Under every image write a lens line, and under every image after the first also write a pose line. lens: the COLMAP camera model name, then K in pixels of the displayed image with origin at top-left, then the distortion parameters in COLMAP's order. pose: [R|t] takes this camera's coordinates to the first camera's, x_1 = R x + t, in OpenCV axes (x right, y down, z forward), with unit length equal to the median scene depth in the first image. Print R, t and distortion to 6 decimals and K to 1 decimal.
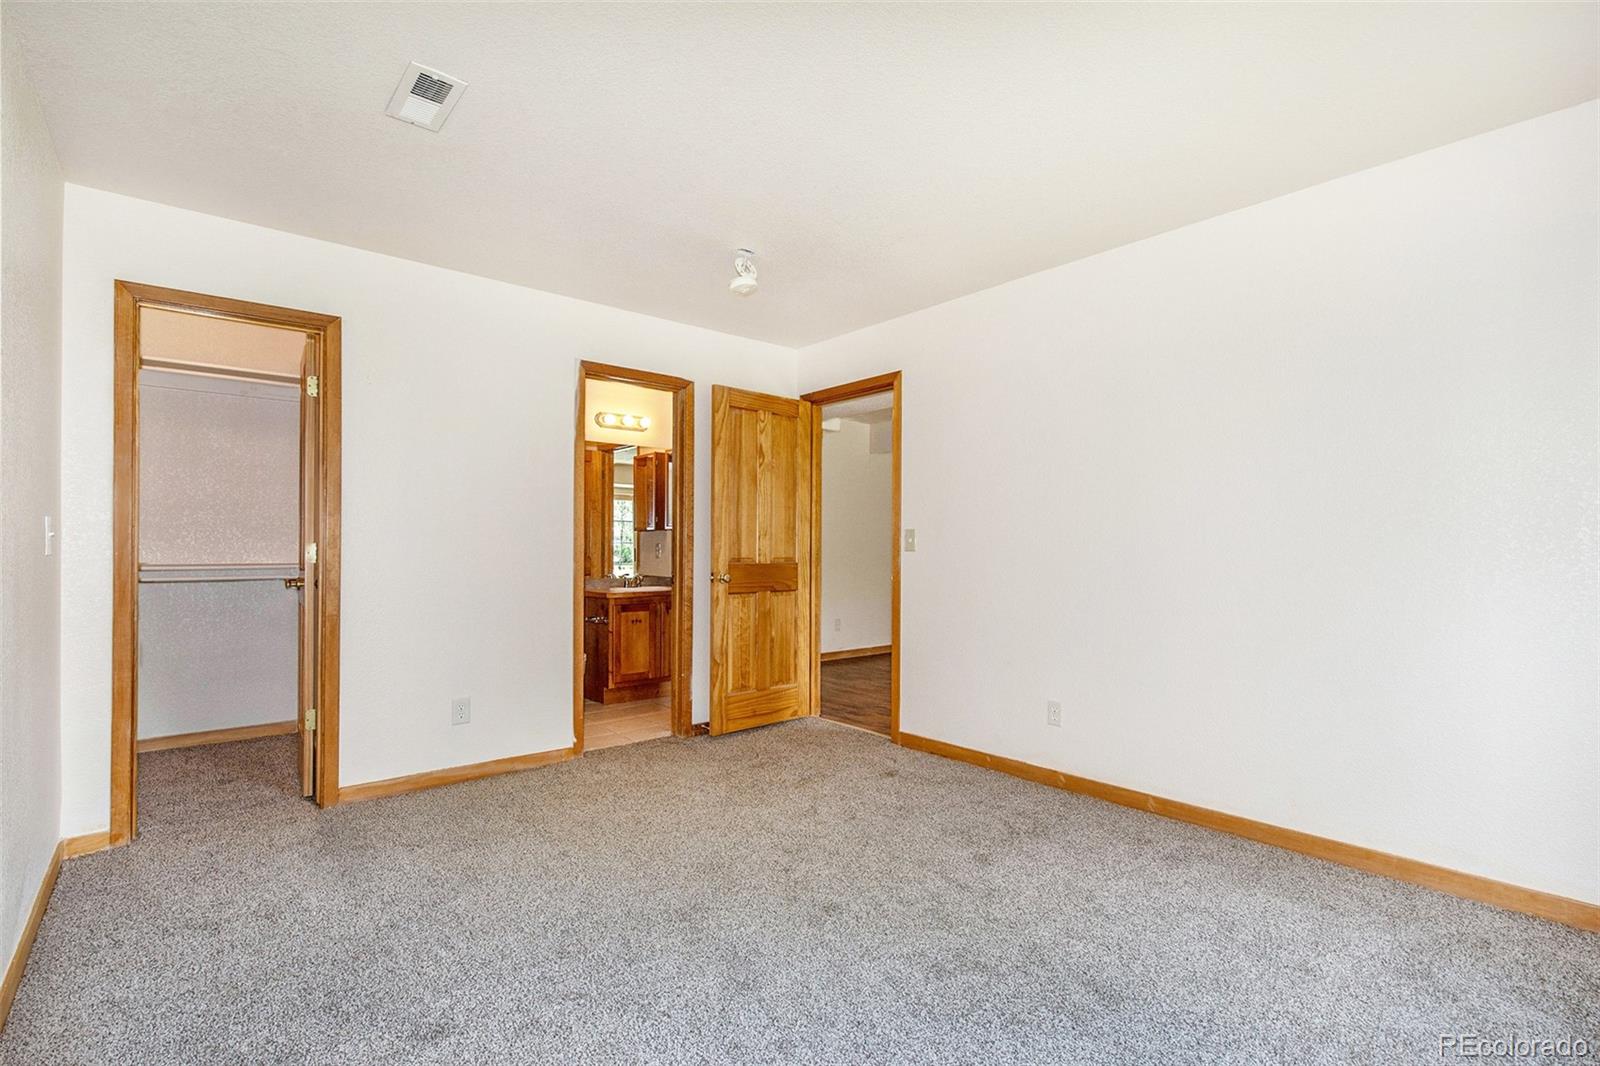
lens RADIAL K [[732.2, 0, 801.2], [0, 732.2, 540.5], [0, 0, 1]] dist [-0.016566, -0.000778]
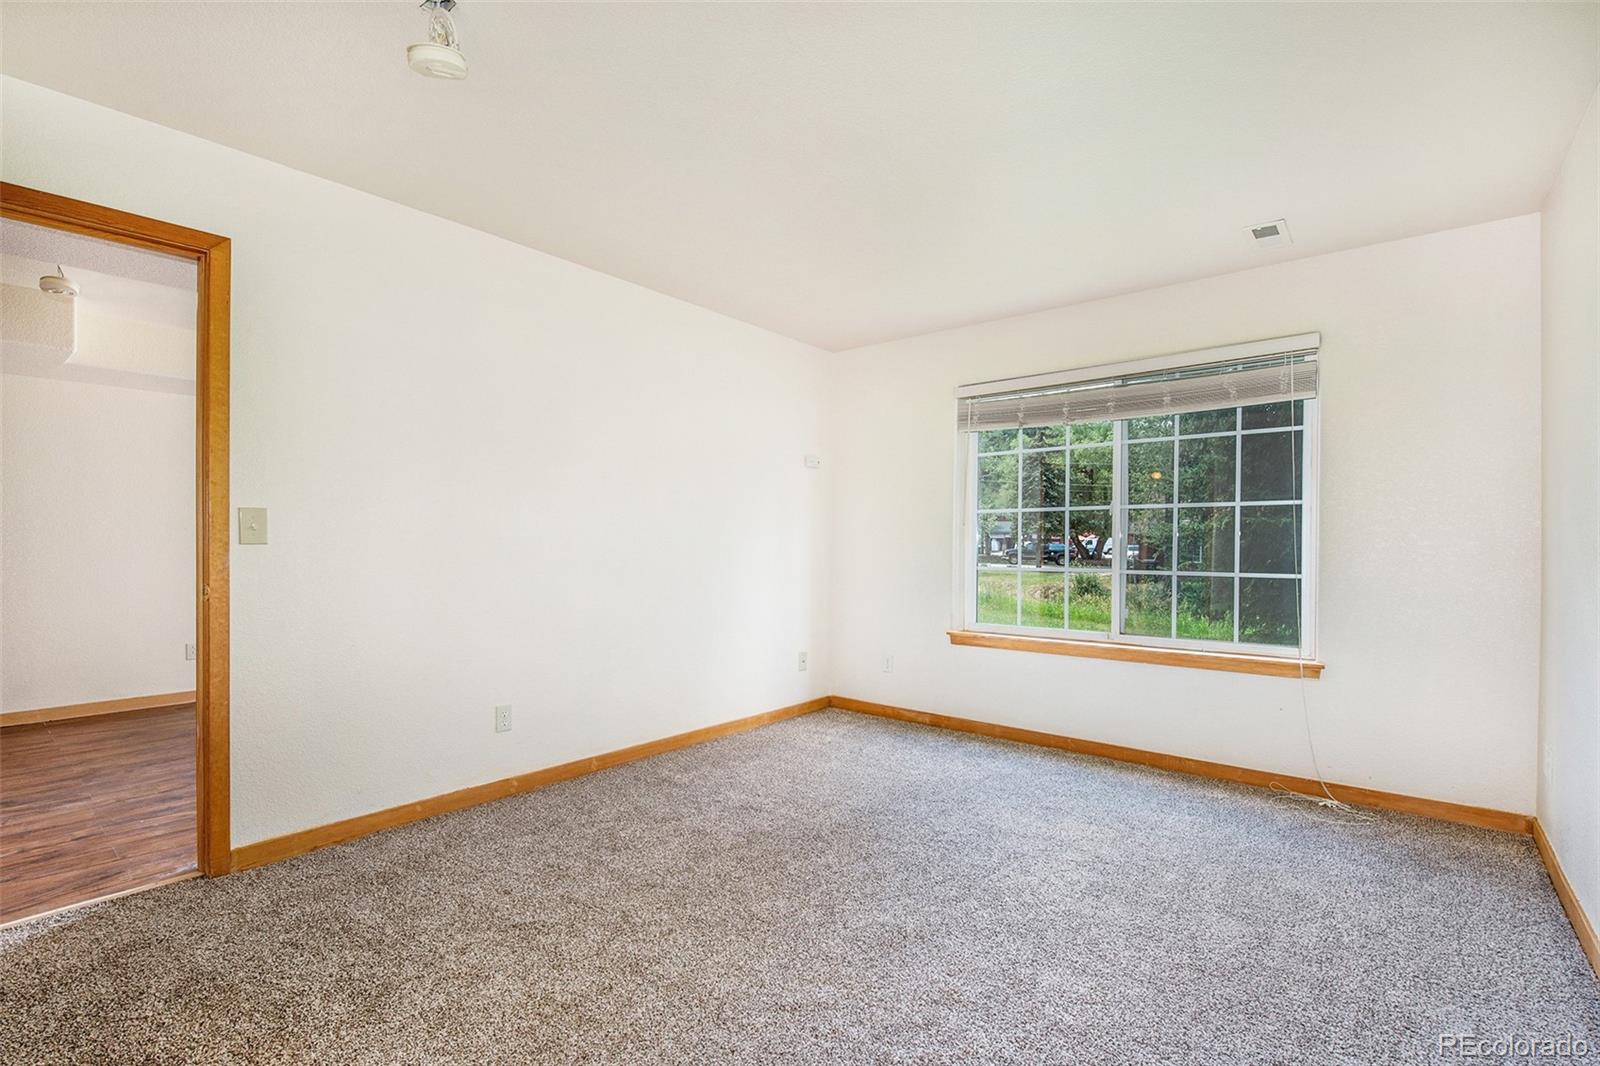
lens RADIAL K [[732.2, 0, 801.2], [0, 732.2, 540.5], [0, 0, 1]] dist [-0.016566, -0.000778]
pose [[-0.163346, 0.004408, 0.986559, -0.662623], [-0.003776, 0.999980, -0.005093, 0.015732], [-0.986562, -0.004557, -0.163326, 0.824018]]
